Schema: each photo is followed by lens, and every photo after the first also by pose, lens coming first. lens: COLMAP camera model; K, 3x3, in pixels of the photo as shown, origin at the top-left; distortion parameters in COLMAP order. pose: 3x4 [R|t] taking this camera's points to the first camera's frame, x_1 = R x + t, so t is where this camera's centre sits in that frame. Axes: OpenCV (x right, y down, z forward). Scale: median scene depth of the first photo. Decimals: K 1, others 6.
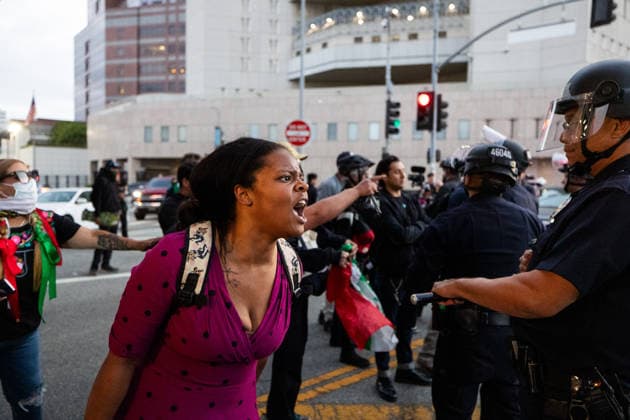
lens RADIAL K [[557.6, 0, 315.0], [0, 557.6, 210.0], [0, 0, 1]] dist [0.011359, 0.001716]
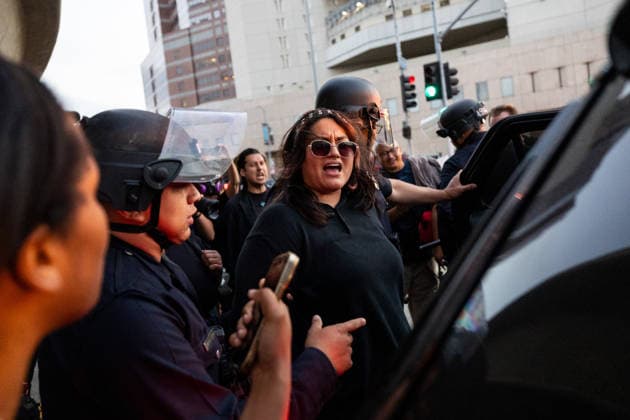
lens RADIAL K [[557.6, 0, 315.0], [0, 557.6, 210.0], [0, 0, 1]] dist [0.011359, 0.001716]
pose [[0.962589, -0.112424, -0.246544, 0.173351], [0.122497, 0.992132, 0.025857, 0.004139], [0.241697, -0.055091, 0.968787, -0.052547]]
